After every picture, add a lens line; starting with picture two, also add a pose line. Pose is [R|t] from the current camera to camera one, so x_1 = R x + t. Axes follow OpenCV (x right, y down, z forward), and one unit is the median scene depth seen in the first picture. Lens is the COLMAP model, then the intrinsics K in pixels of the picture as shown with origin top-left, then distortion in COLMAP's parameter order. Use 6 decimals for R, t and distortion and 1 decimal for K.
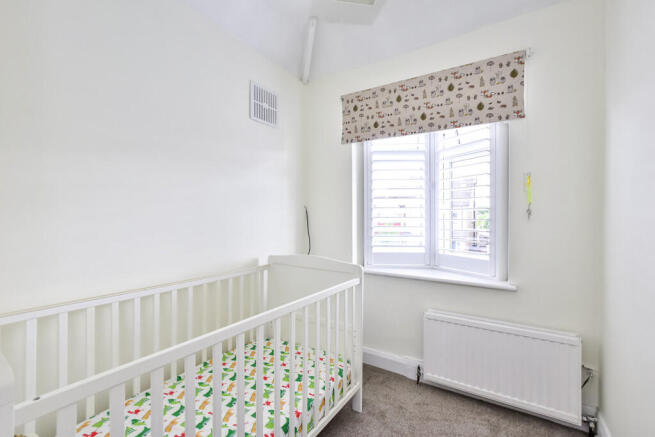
lens RADIAL K [[289.0, 0, 328.9], [0, 289.0, 216.5], [0, 0, 1]] dist [-0.013067, 0.001462]
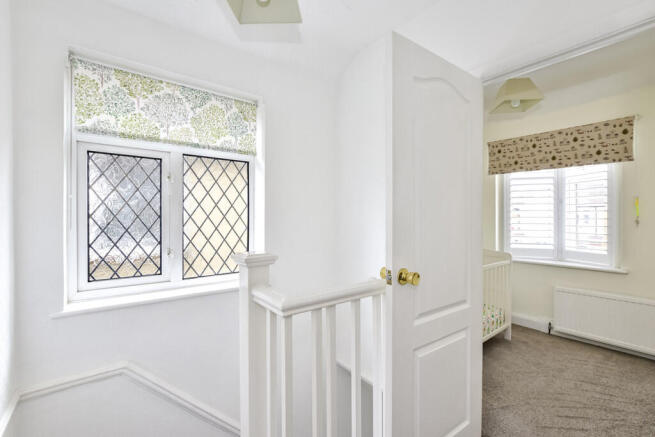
lens RADIAL K [[289.0, 0, 326.3], [0, 289.0, 216.6], [0, 0, 1]] dist [-0.013067, 0.001462]
pose [[0.948482, 0.004233, -0.316802, -0.341567], [-0.007081, 0.999944, -0.007839, -0.017929], [0.316751, 0.009678, 0.948459, -0.840280]]
